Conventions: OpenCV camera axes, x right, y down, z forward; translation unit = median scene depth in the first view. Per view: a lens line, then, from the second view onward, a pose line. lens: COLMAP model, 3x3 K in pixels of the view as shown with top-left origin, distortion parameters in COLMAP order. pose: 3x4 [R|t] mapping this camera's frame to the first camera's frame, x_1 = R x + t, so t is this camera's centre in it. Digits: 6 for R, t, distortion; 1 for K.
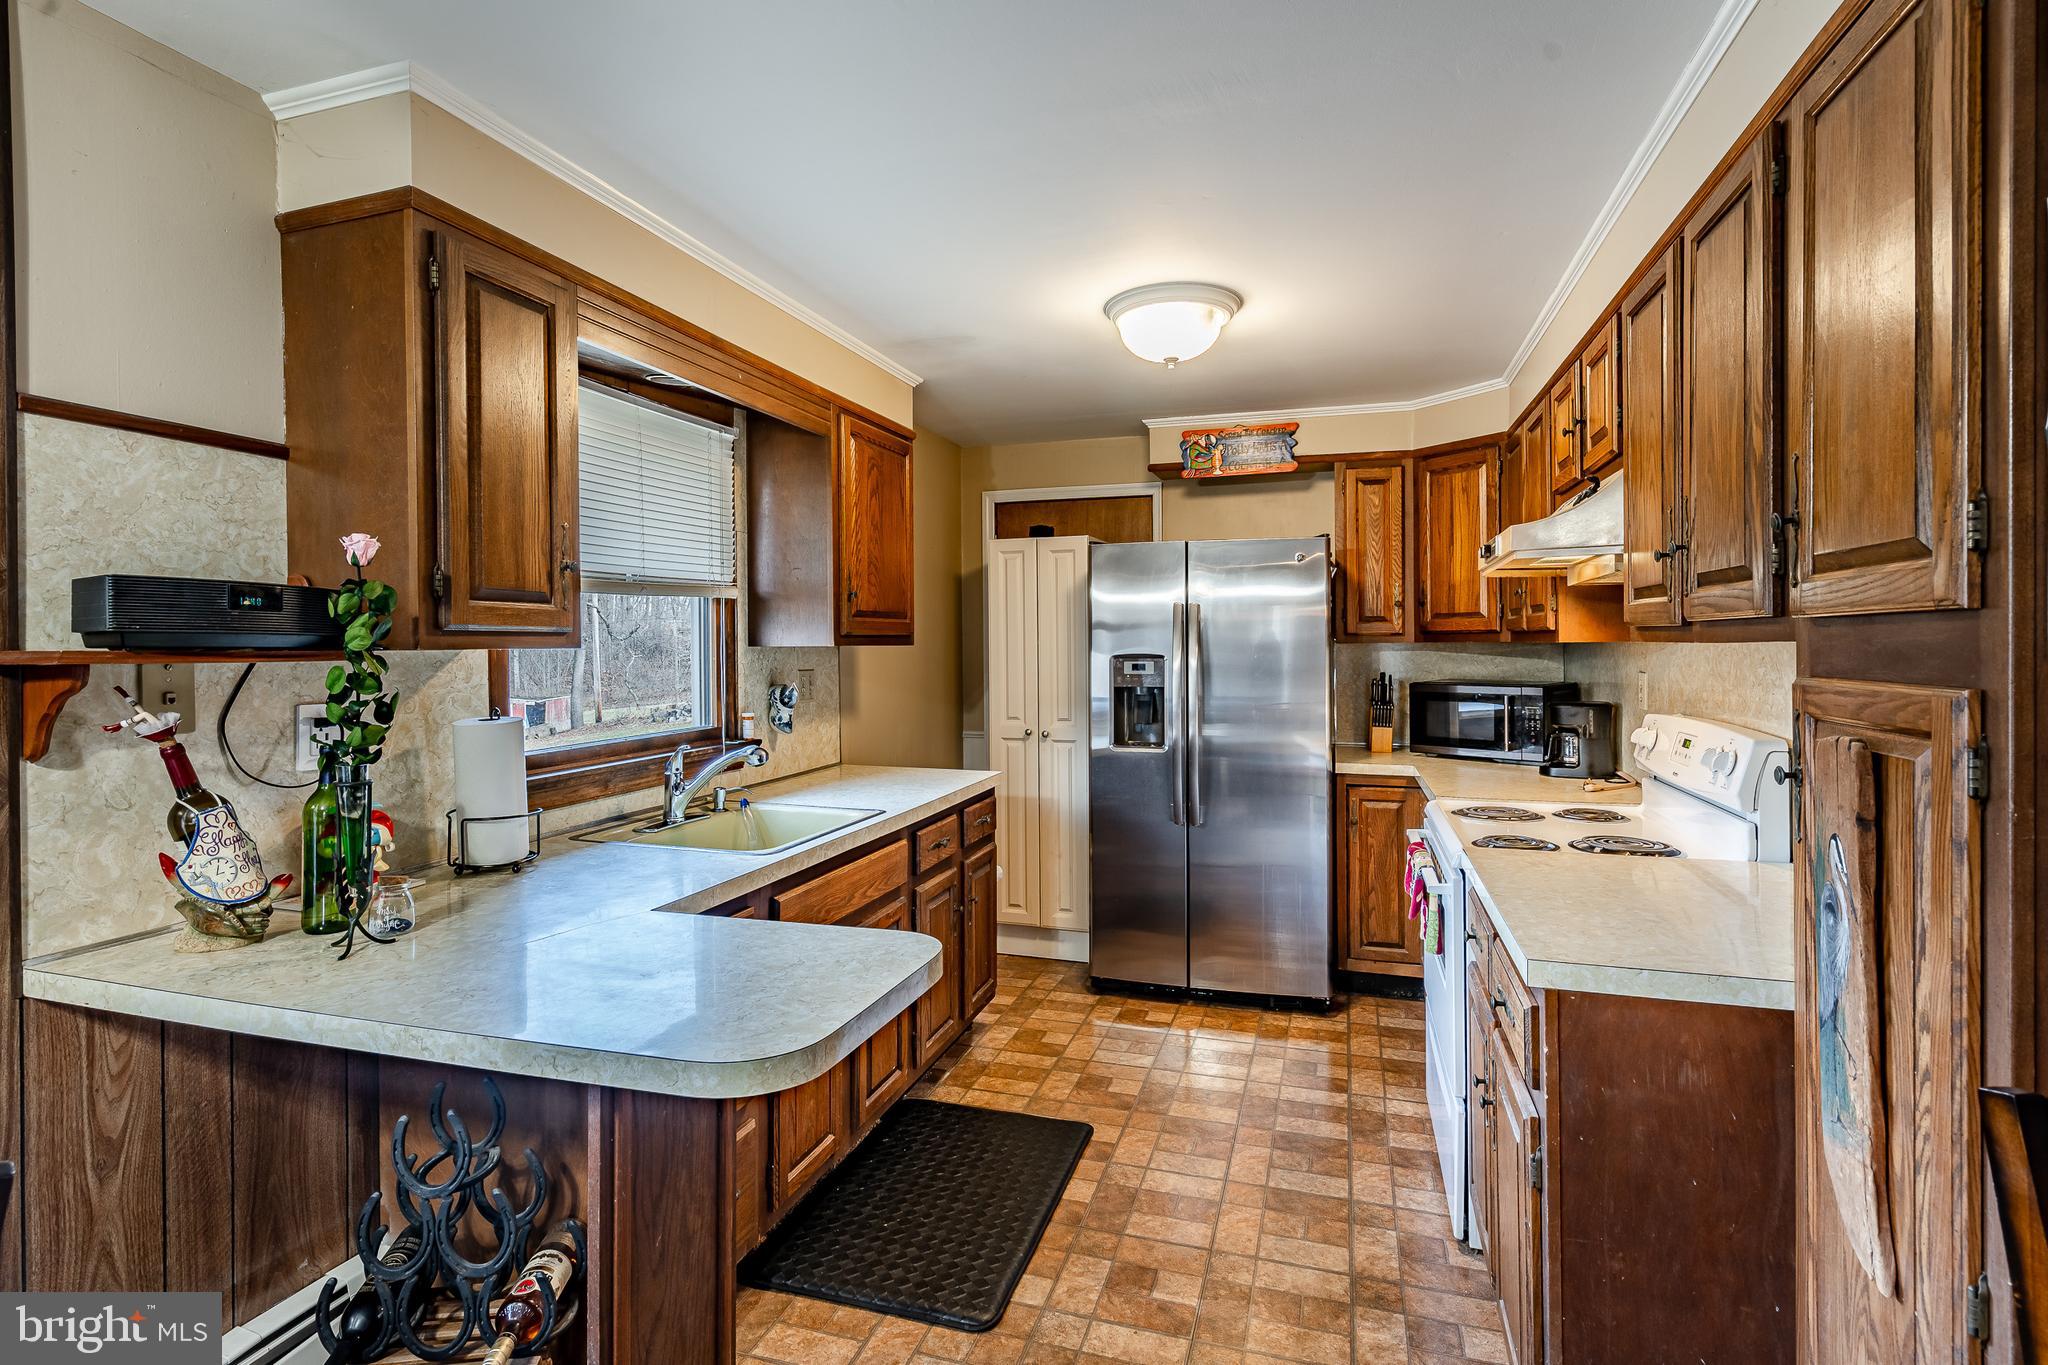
lens RADIAL K [[994.3, 0, 1038.2], [0, 994.3, 642.8], [0, 0, 1]] dist [0.004239, -0.000918]
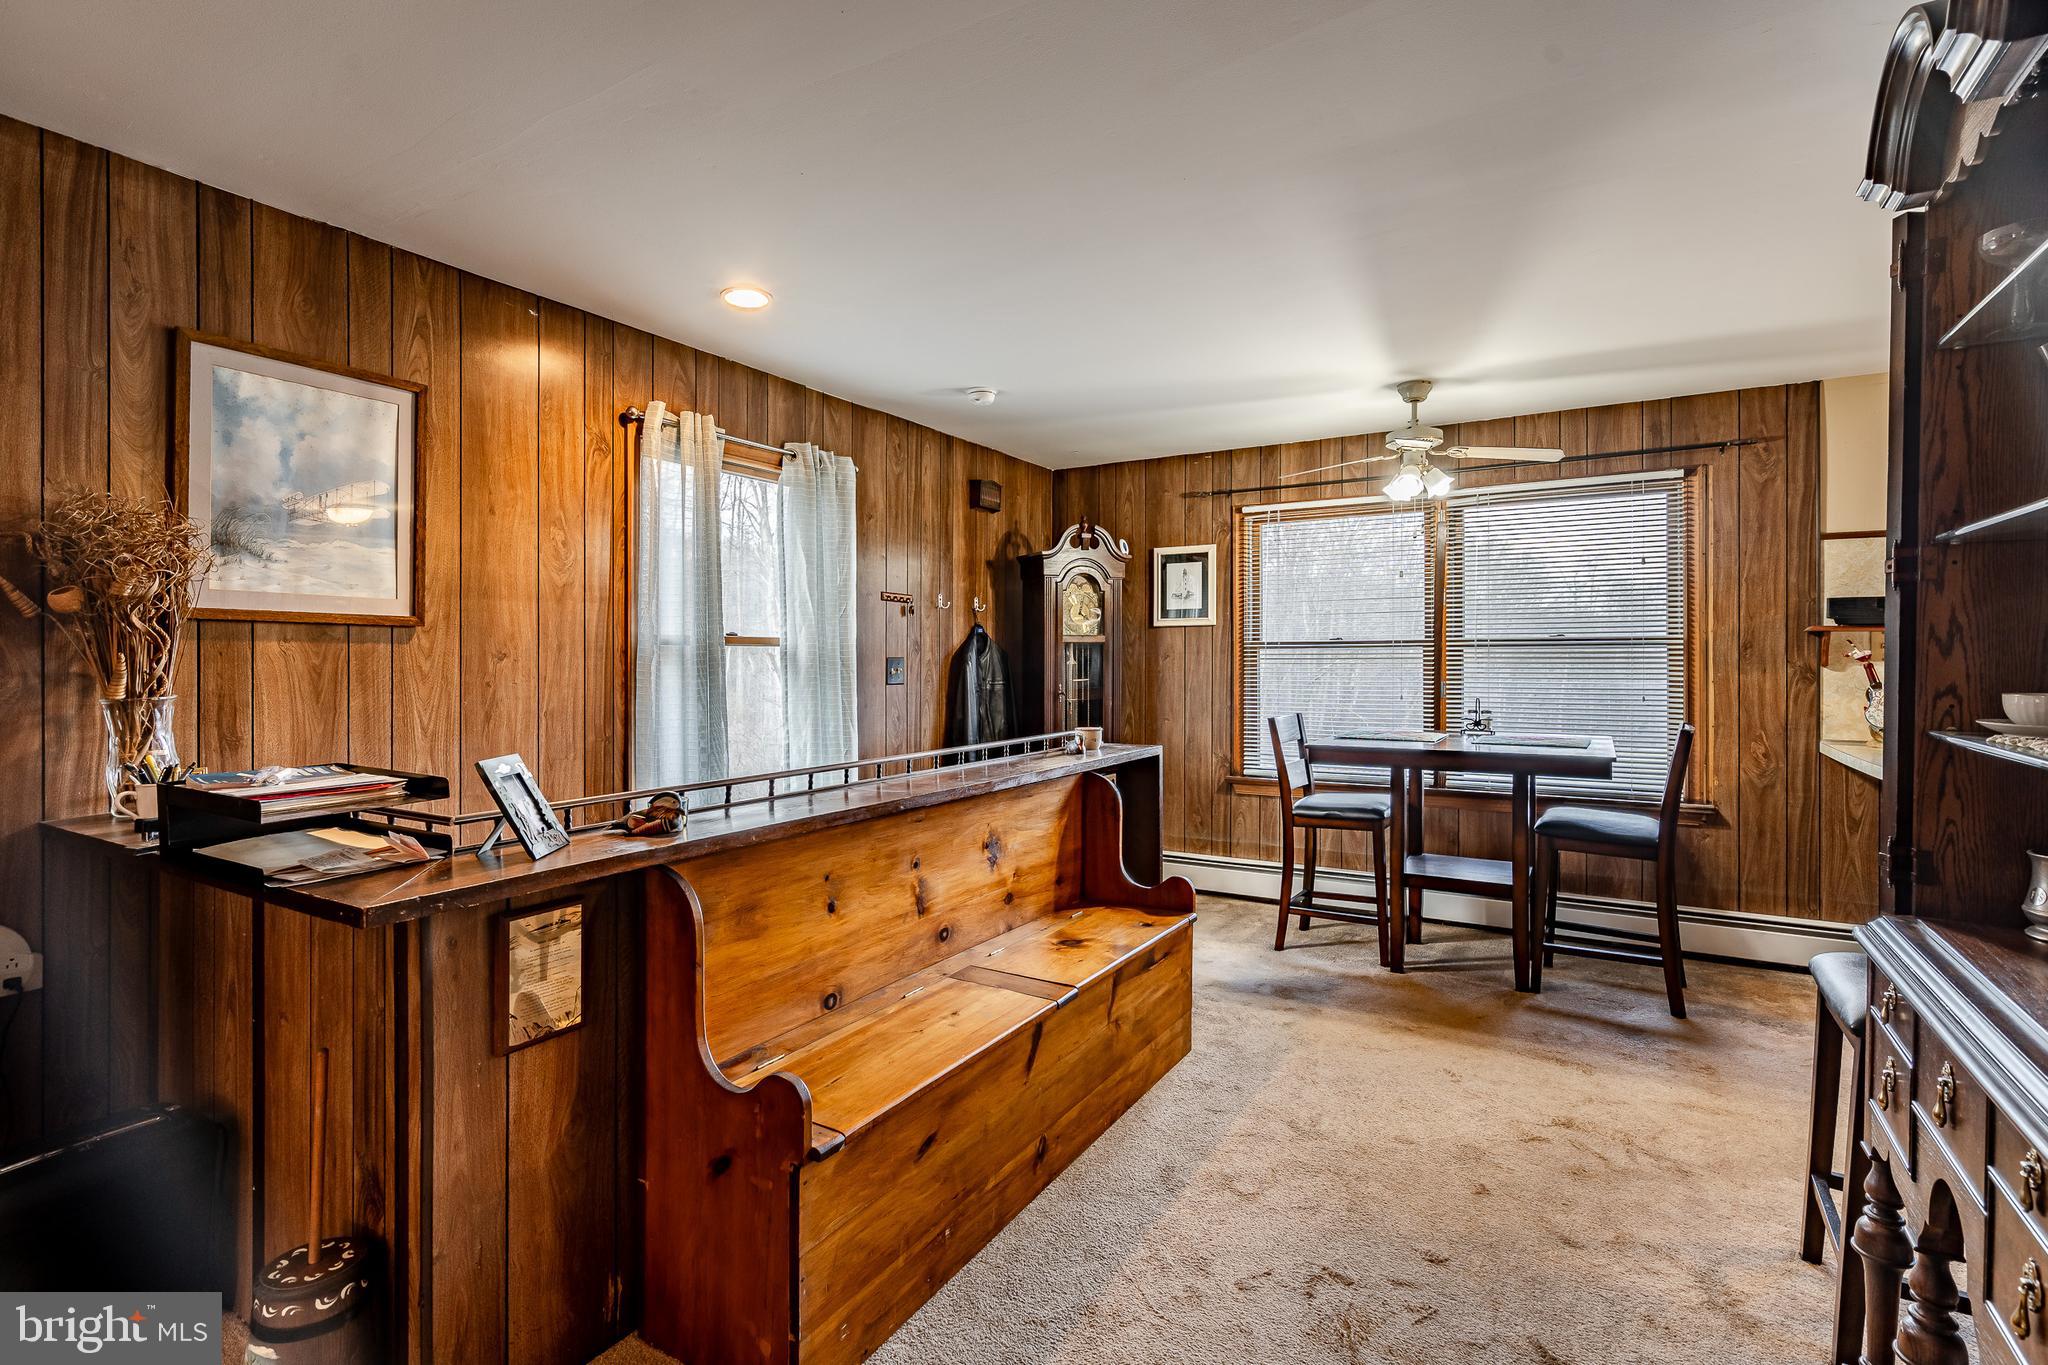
lens RADIAL K [[948.3, 0, 1023.6], [0, 948.3, 673.1], [0, 0, 1]] dist [-0.000478, 0.000466]
pose [[-0.249089, 0.009532, -0.968434, 1.951693], [-0.002546, 0.999942, 0.010497, 0.108611], [0.968477, 0.005080, -0.249050, -0.452257]]
